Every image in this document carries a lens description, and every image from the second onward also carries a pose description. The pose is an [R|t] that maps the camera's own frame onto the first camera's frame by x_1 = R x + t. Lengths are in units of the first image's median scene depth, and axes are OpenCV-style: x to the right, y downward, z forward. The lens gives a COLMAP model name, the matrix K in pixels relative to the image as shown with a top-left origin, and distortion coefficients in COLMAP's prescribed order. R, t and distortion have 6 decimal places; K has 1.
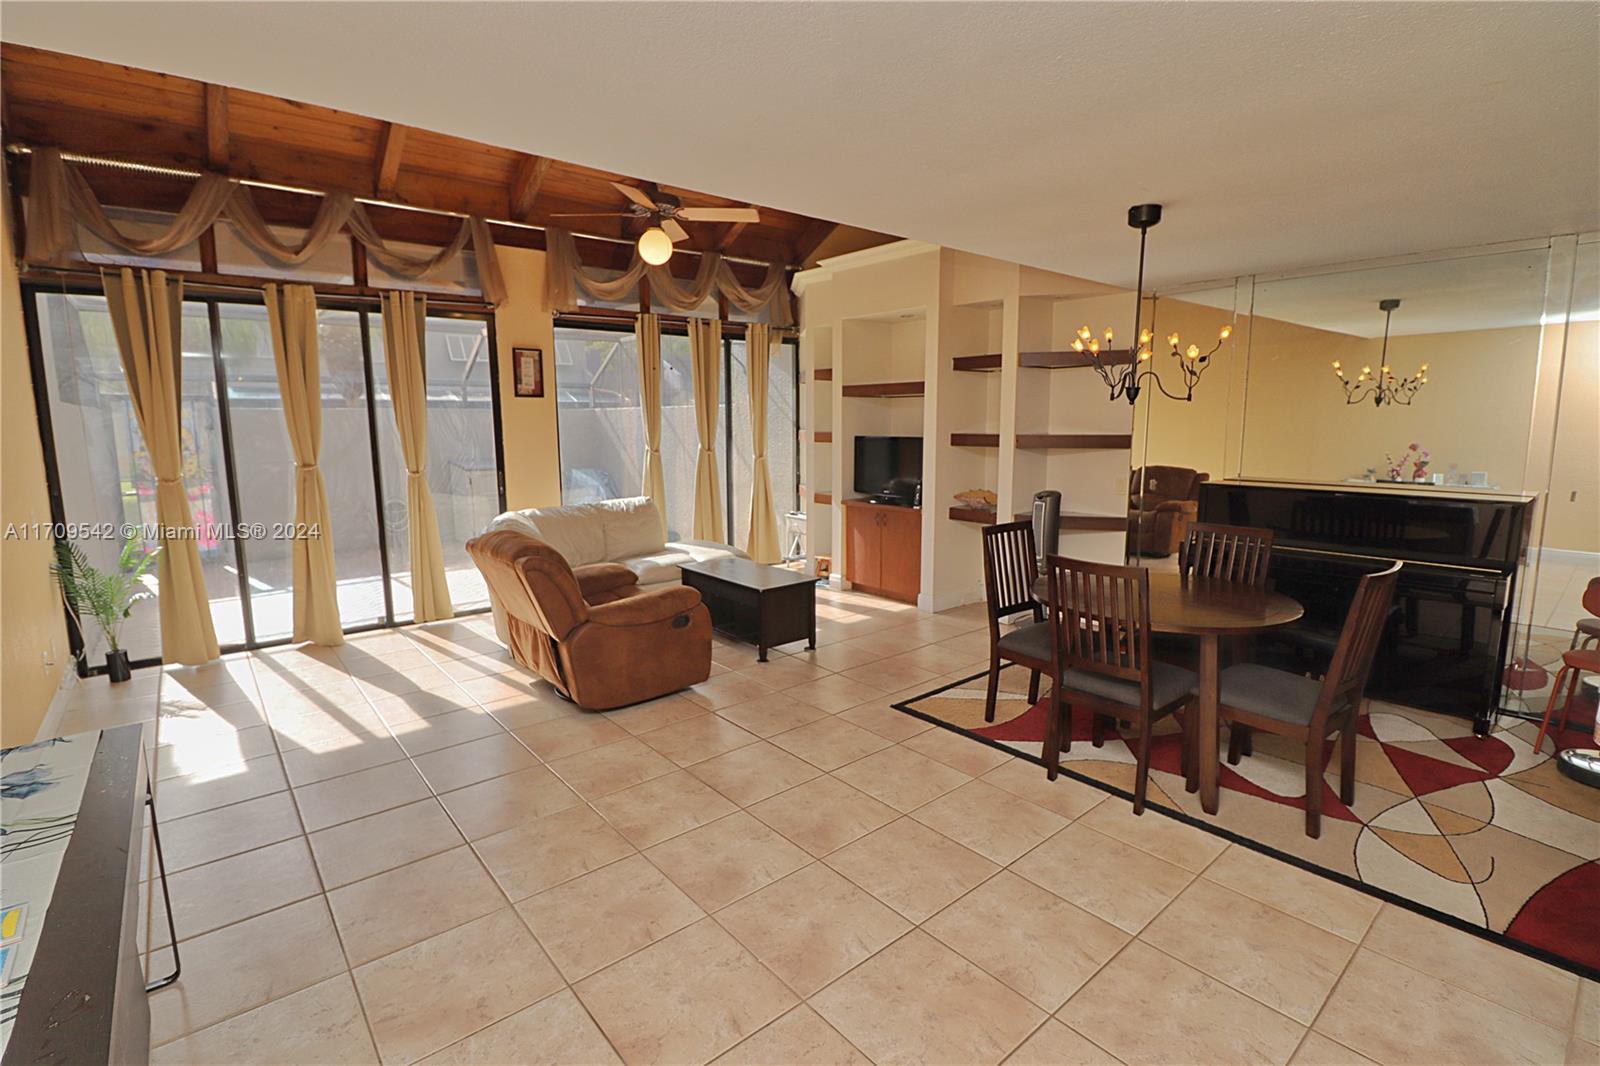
lens RADIAL K [[737.0, 0, 799.9], [0, 737.0, 524.3], [0, 0, 1]] dist [-0.000057, -0.013145]
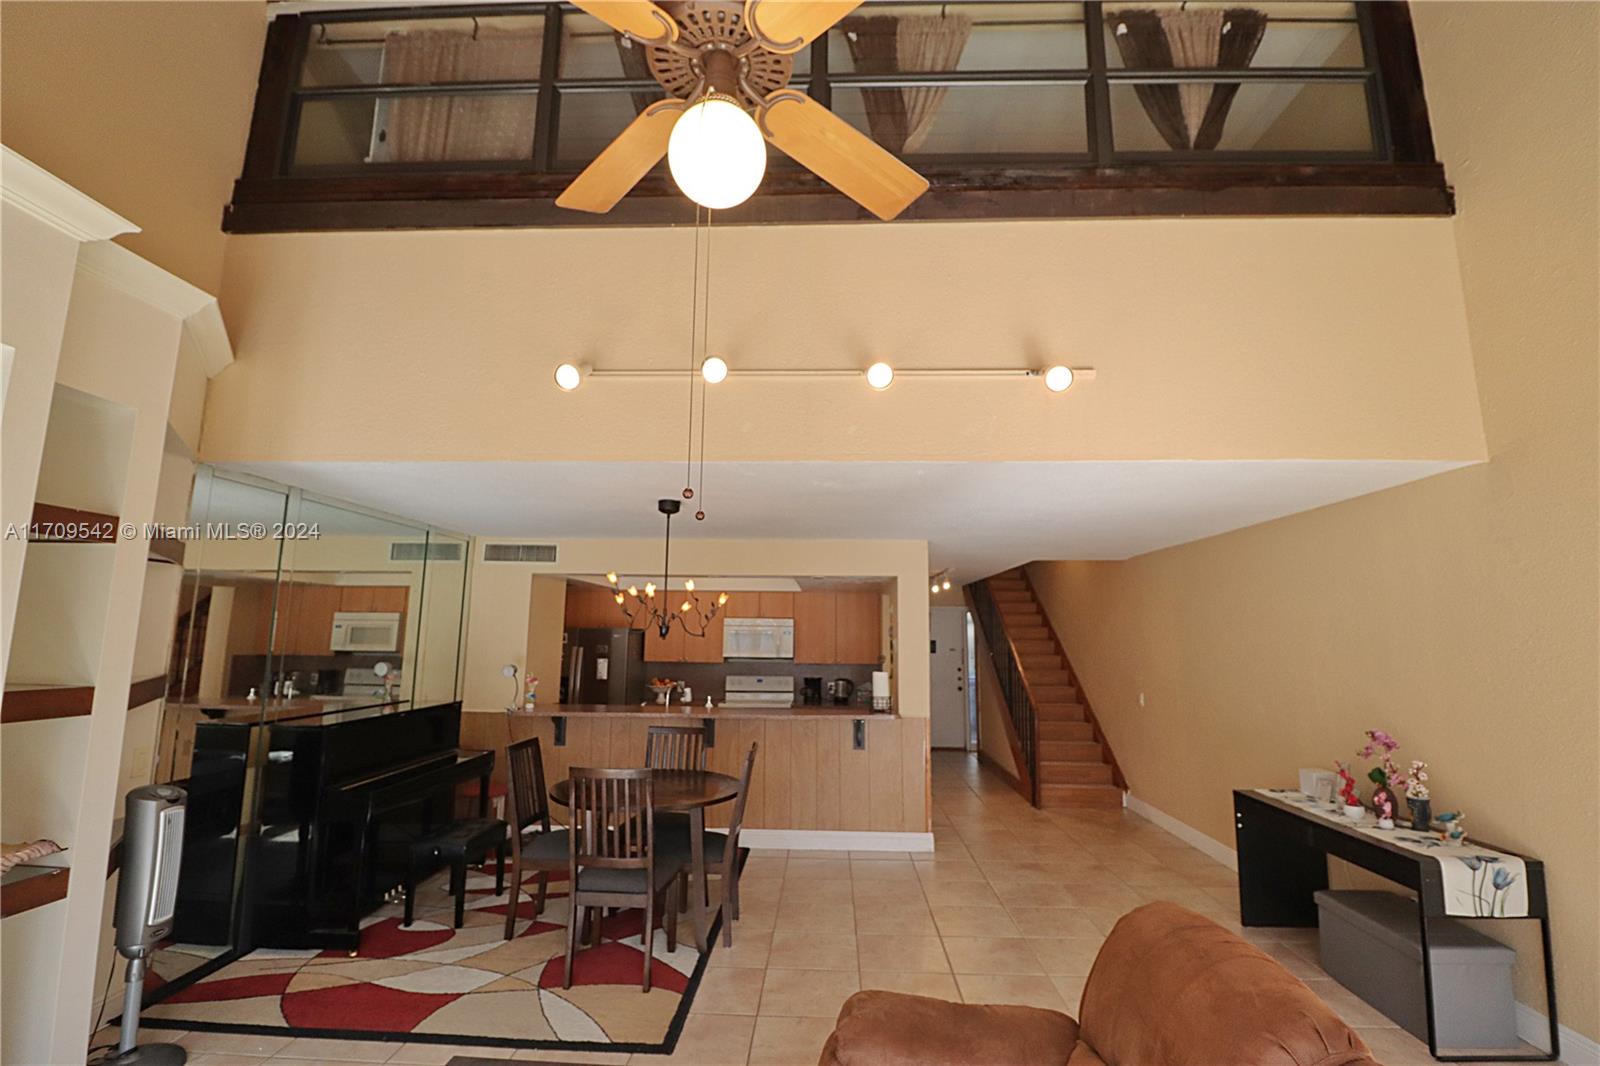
lens RADIAL K [[737.0, 0, 799.9], [0, 737.0, 524.3], [0, 0, 1]] dist [-0.000057, -0.013145]
pose [[-0.739976, 0.100305, 0.665112, -0.508785], [0.088312, 0.994747, -0.051766, -0.224543], [-0.666811, 0.020432, -0.744947, 1.466099]]
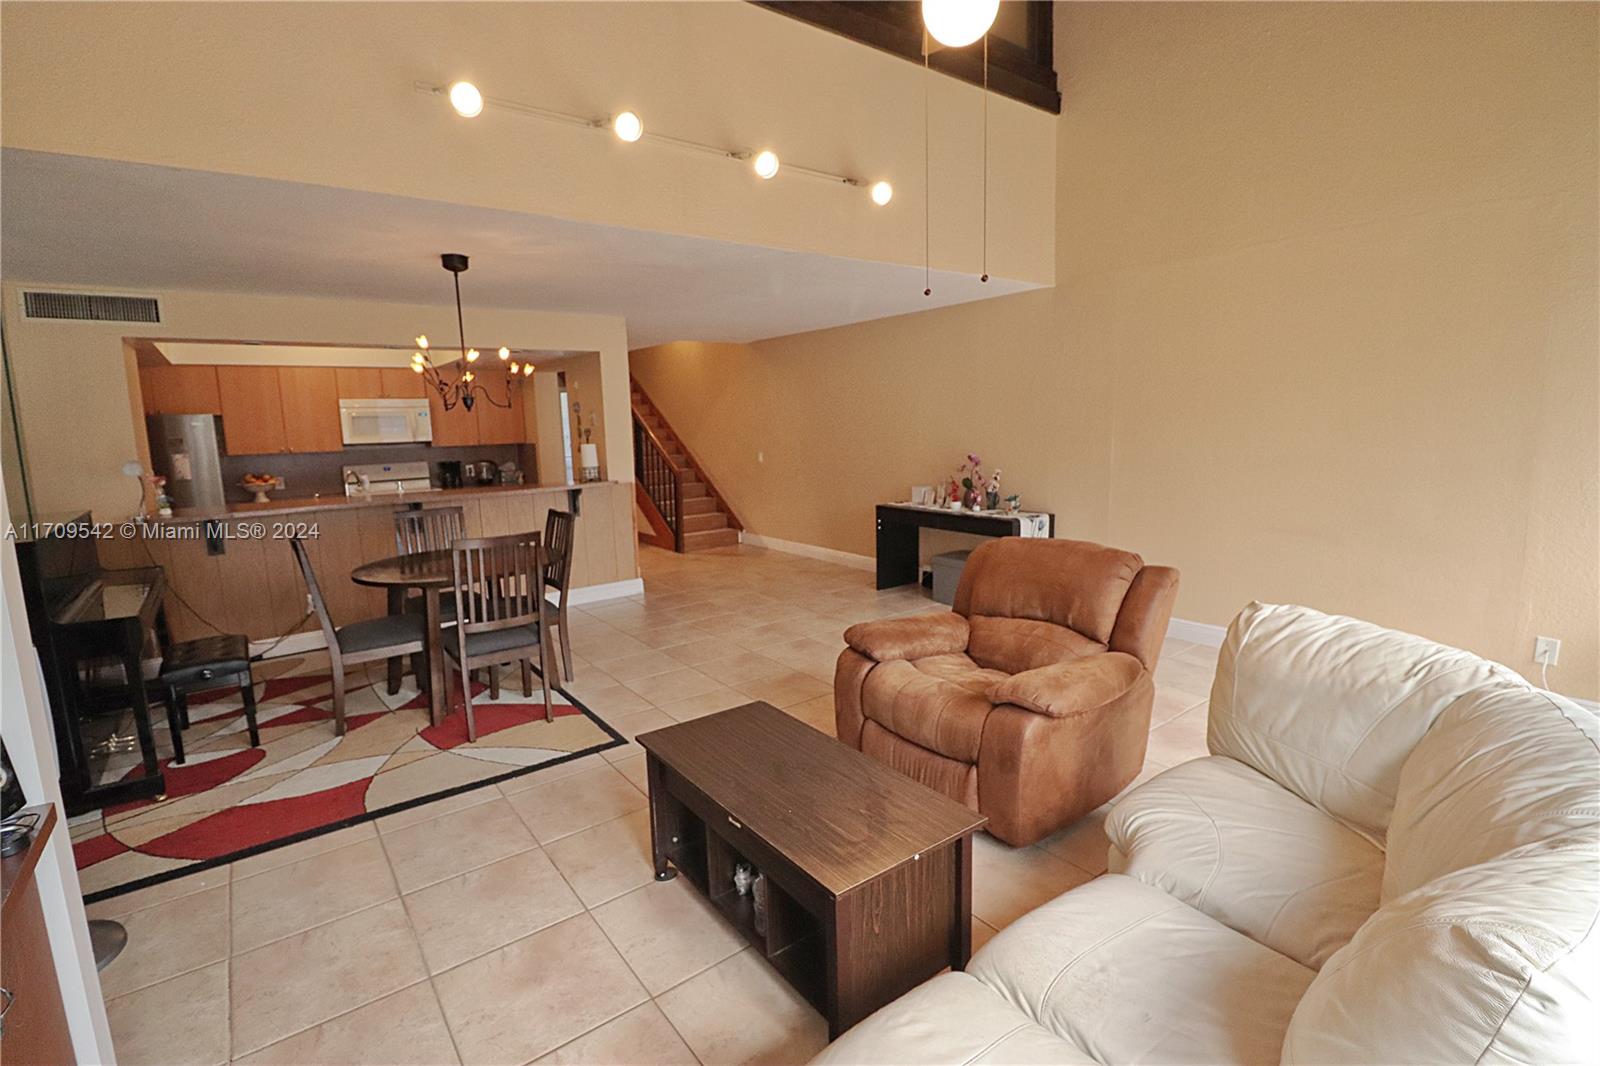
lens RADIAL K [[737.0, 0, 799.9], [0, 737.0, 524.3], [0, 0, 1]] dist [-0.000057, -0.013145]
pose [[-0.998001, 0.026954, 0.057154, -0.140519], [0.041801, 0.959898, 0.277215, -0.243021], [-0.047390, 0.279050, -0.959107, 1.791495]]
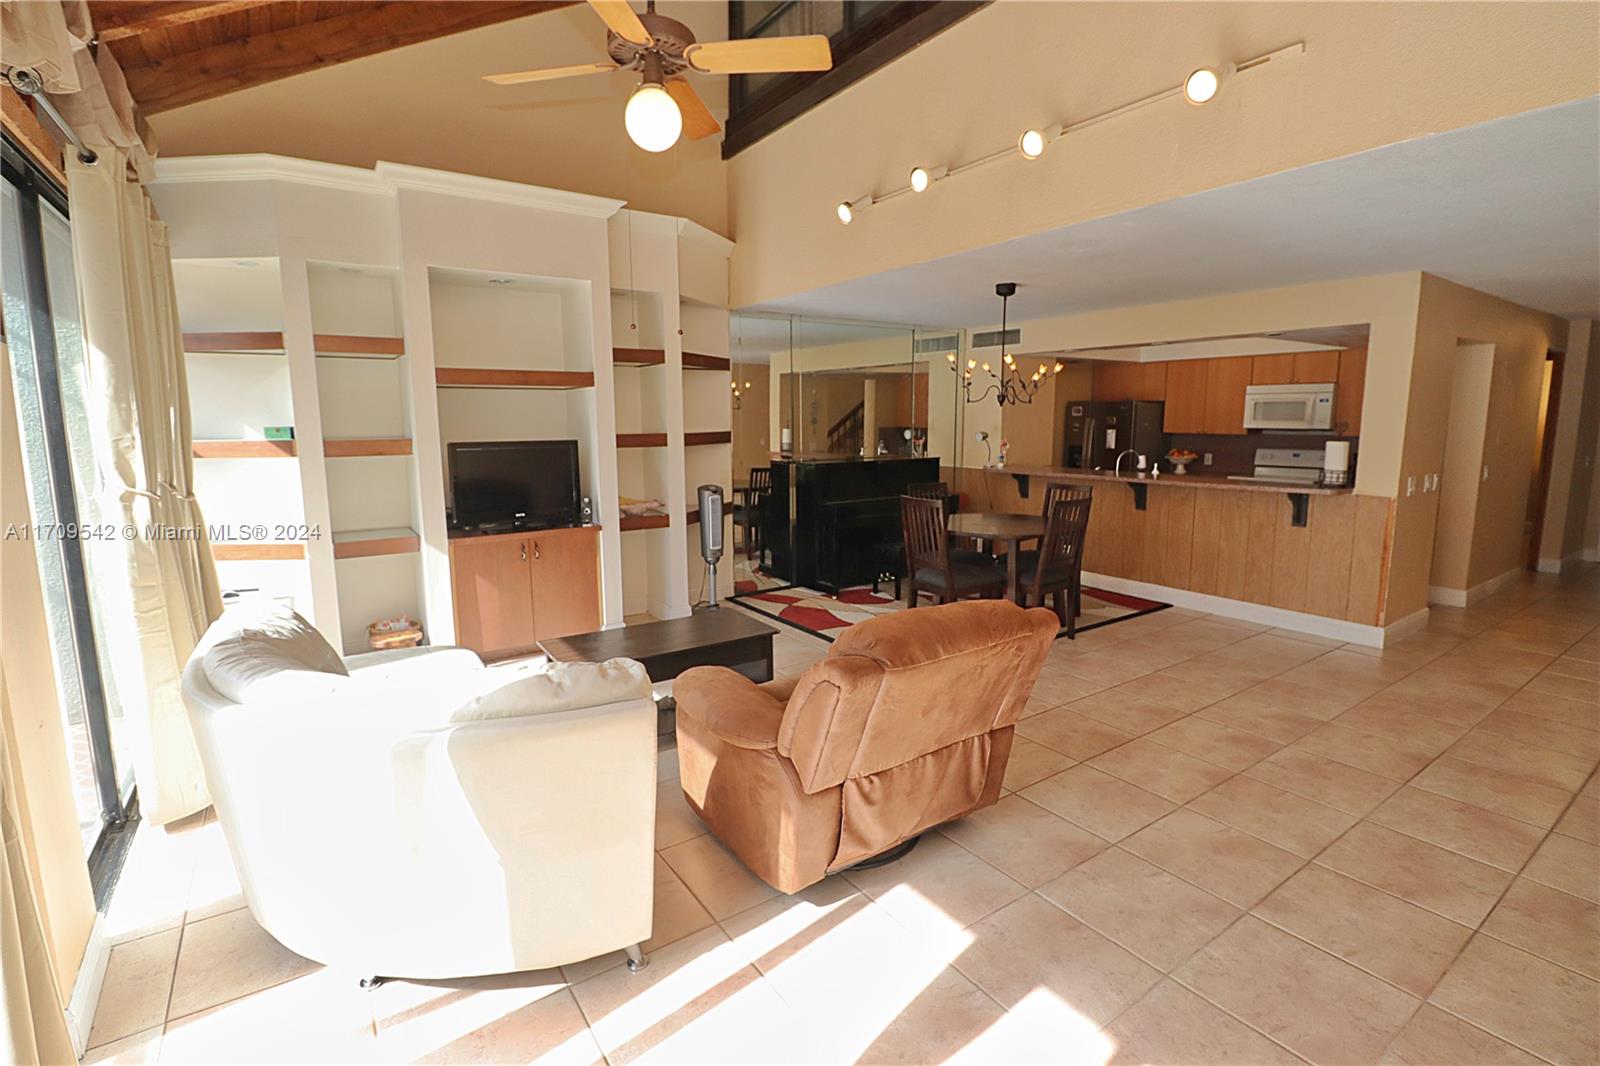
lens RADIAL K [[737.0, 0, 799.9], [0, 737.0, 524.3], [0, 0, 1]] dist [-0.000057, -0.013145]
pose [[0.097131, -0.138485, 0.985590, -0.958069], [0.144283, 0.981771, 0.123729, -0.138616], [-0.984758, 0.130186, 0.115342, 1.028524]]
